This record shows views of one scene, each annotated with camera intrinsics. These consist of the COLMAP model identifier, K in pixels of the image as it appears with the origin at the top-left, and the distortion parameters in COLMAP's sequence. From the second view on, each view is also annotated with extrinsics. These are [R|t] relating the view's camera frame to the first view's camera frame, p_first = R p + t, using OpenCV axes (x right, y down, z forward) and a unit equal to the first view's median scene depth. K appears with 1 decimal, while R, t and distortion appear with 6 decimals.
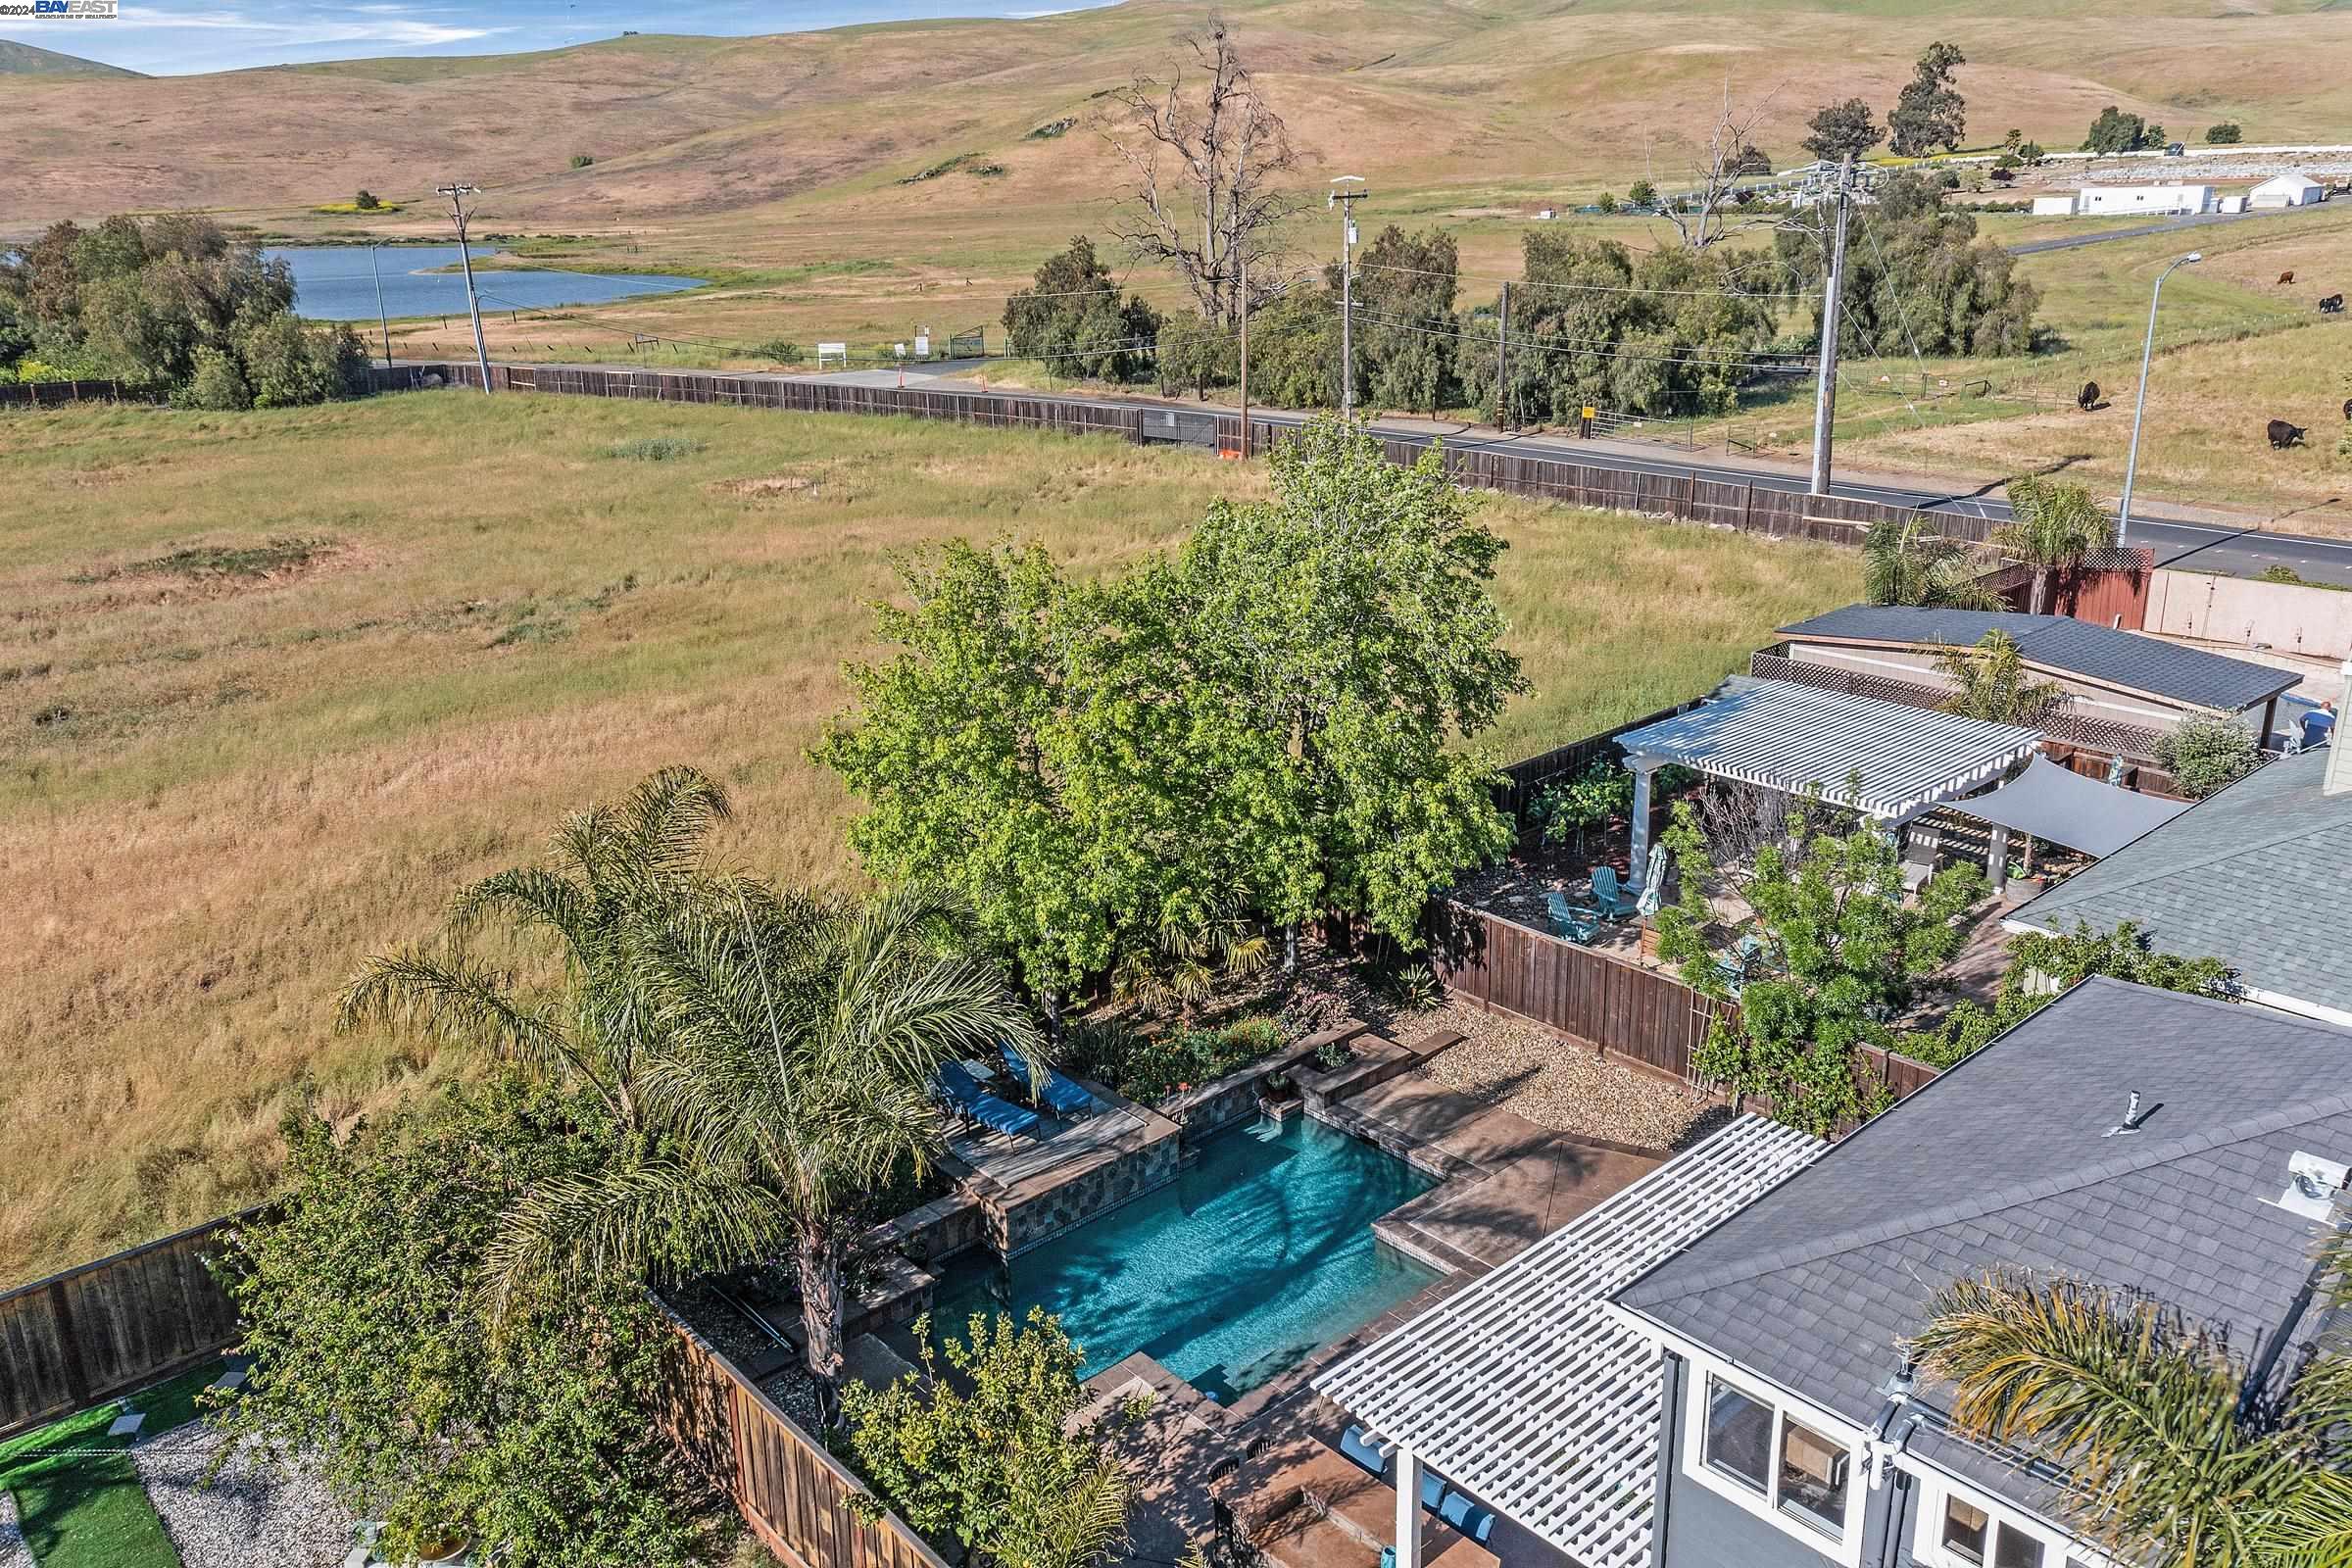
lens RADIAL K [[1838.4, 0, 1179.2], [0, 1838.4, 780.7], [0, 0, 1]] dist [0.029774, 0.009054]
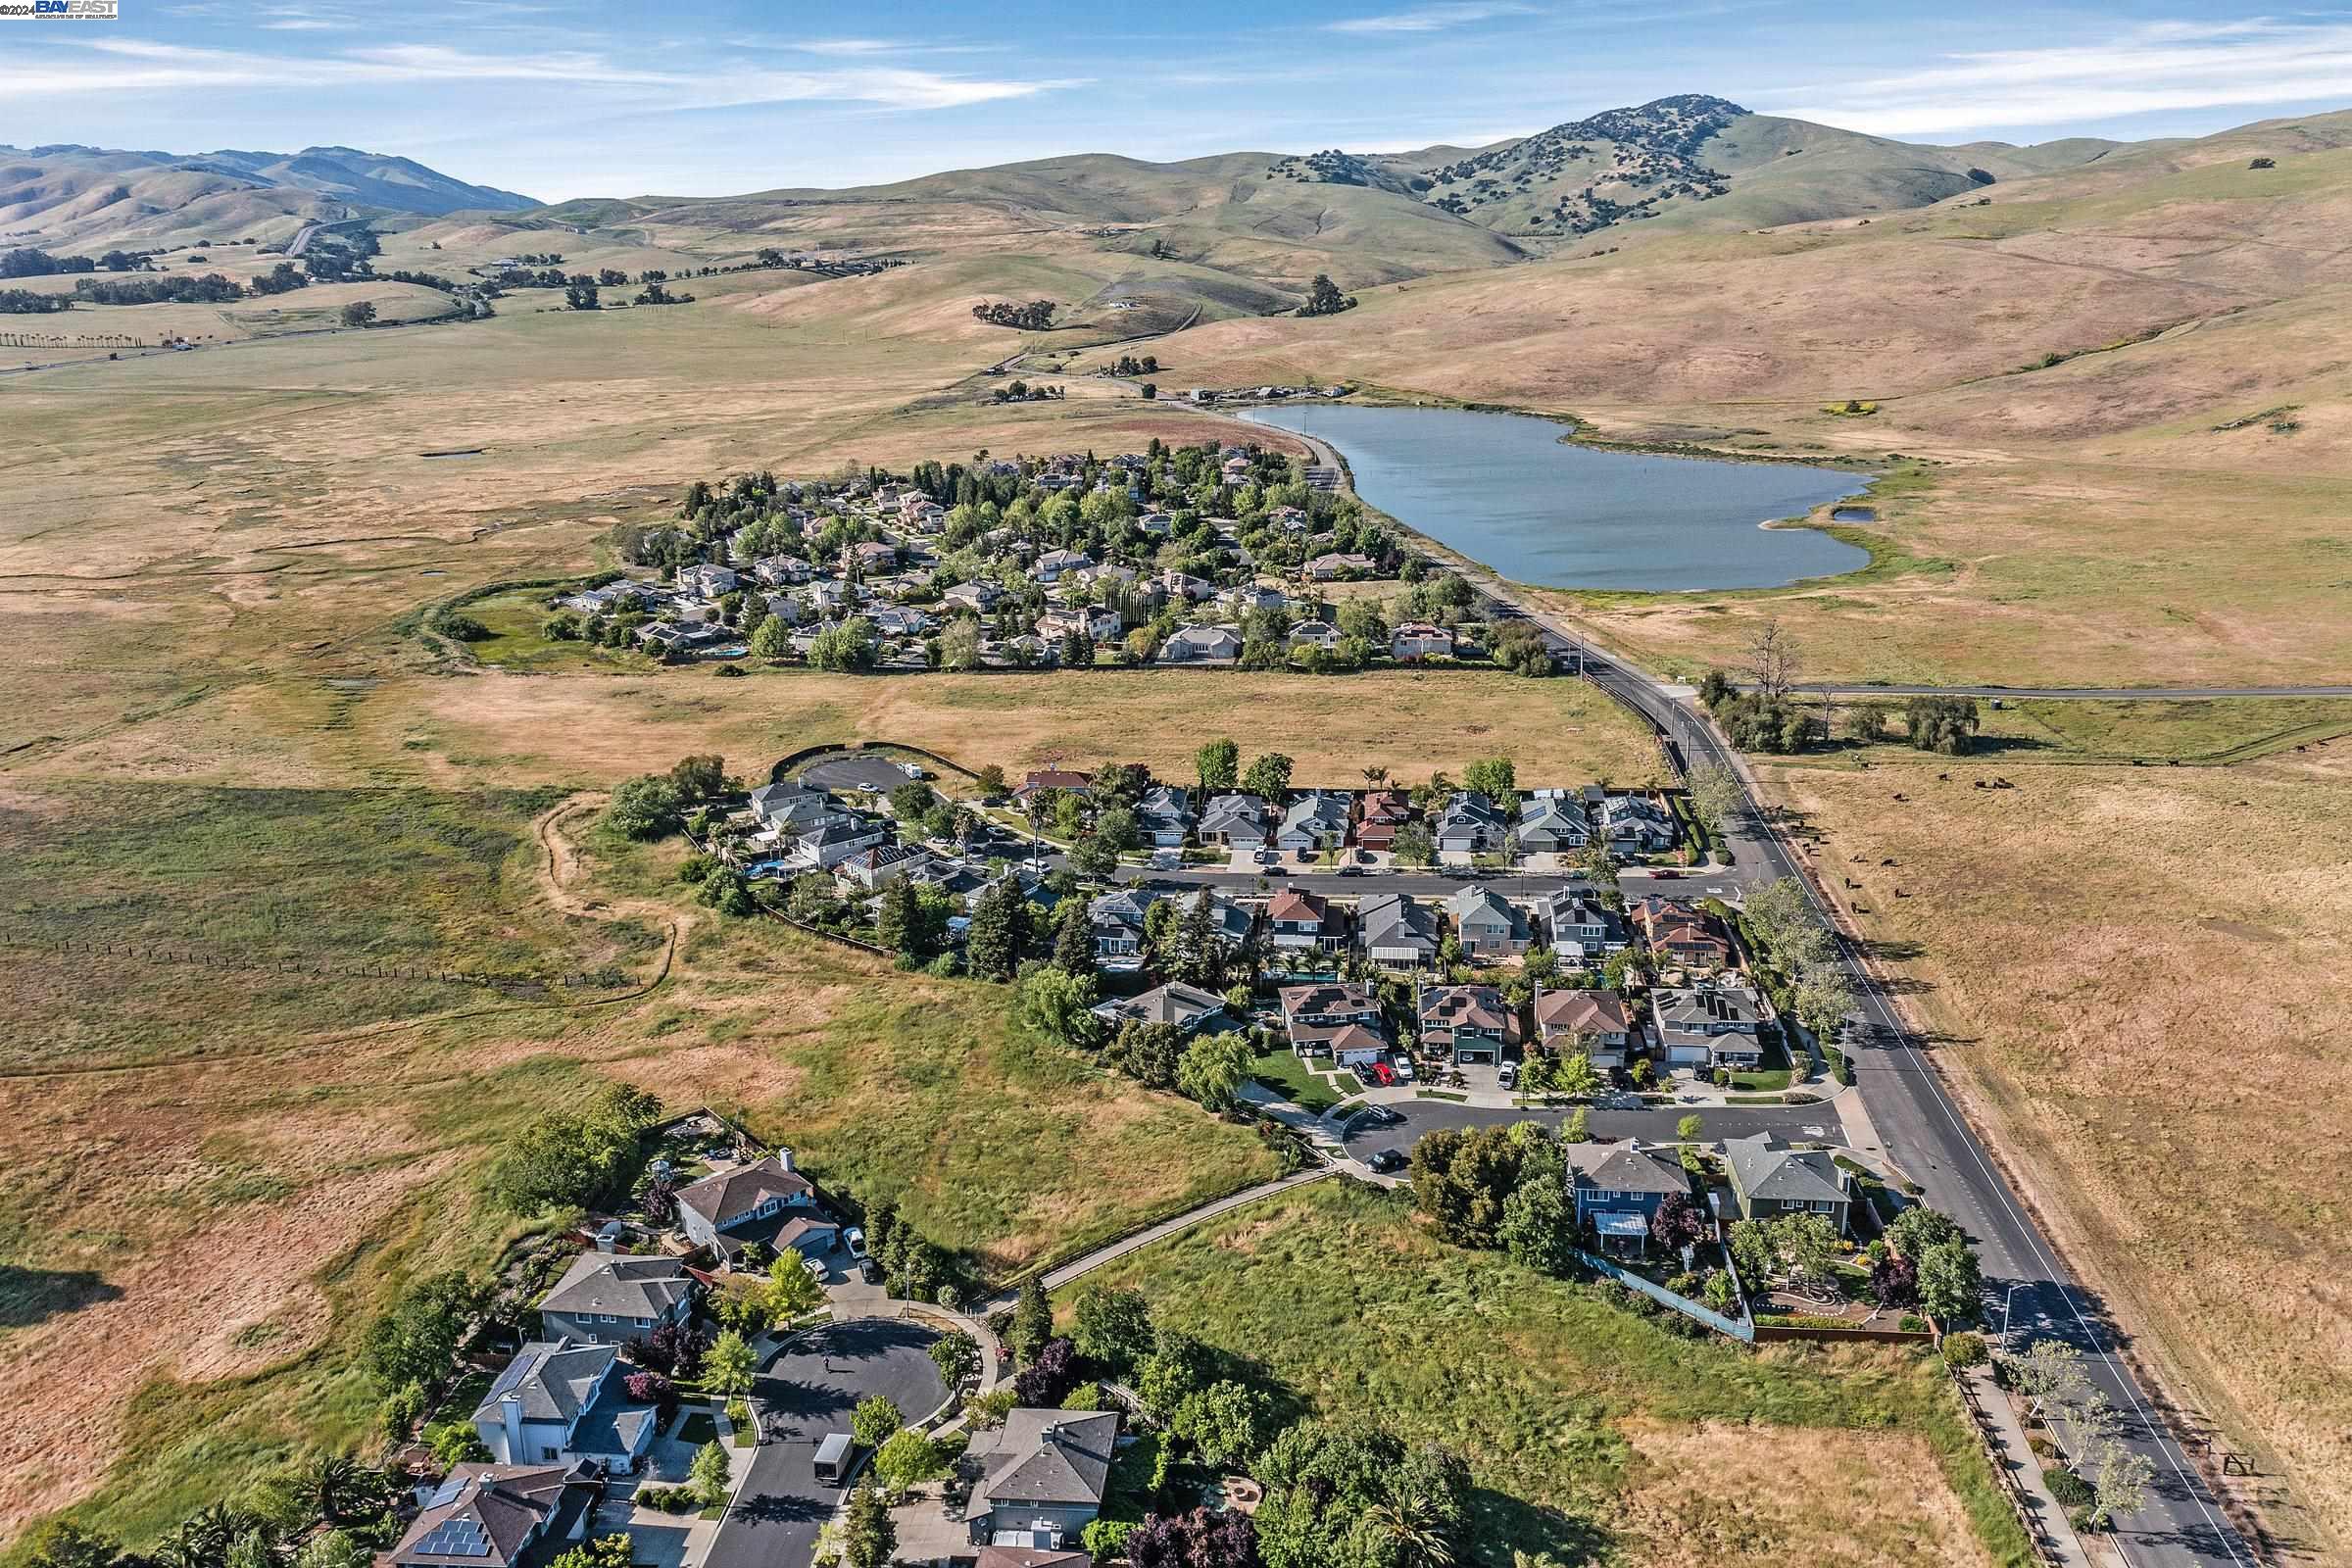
lens RADIAL K [[1820.6, 0, 1176.0], [0, 1820.6, 784.0], [0, 0, 1]] dist [0.033789, 0.003525]
pose [[0.662037, 0.225912, -0.714613, 0.412260], [-0.224430, 0.969492, 0.098570, -0.040107], [0.715079, 0.095124, 0.692541, -0.502020]]
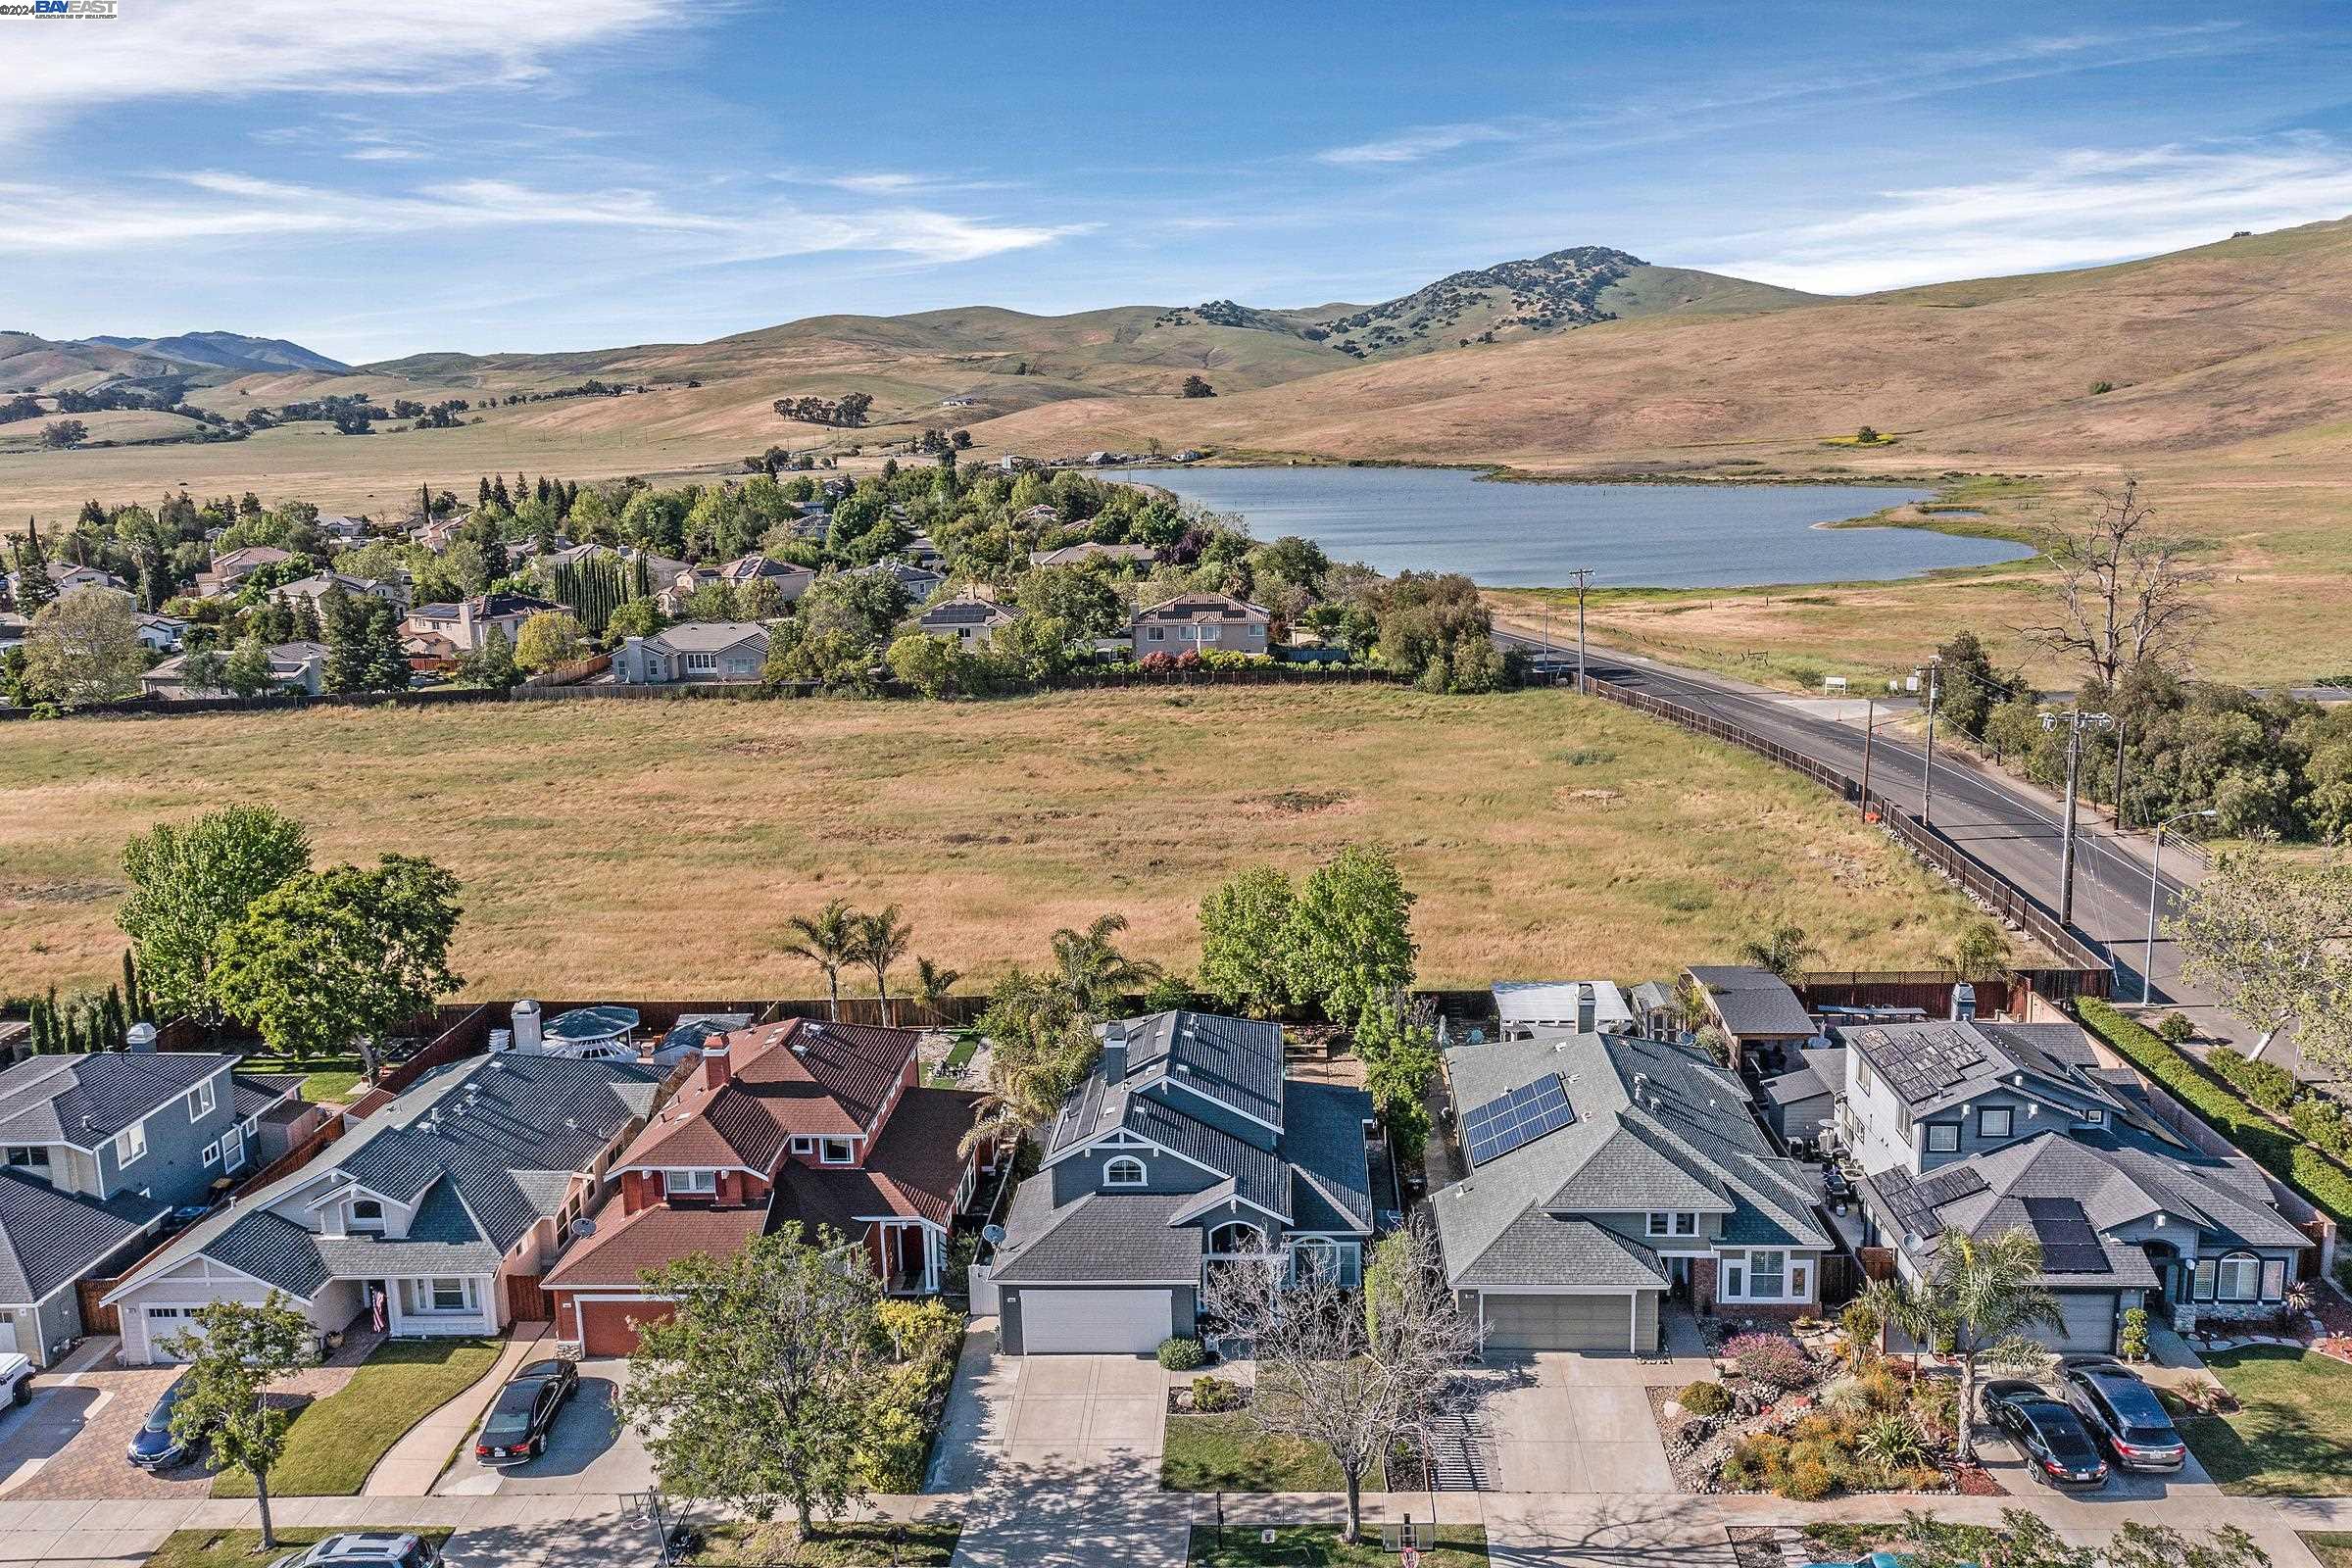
lens RADIAL K [[1838.4, 0, 1179.2], [0, 1838.4, 780.7], [0, 0, 1]] dist [0.029774, 0.009054]
pose [[0.698989, 0.141997, -0.700893, 0.108189], [-0.206534, 0.978409, -0.007754, -0.011987], [0.684659, 0.150178, 0.713224, -0.074781]]
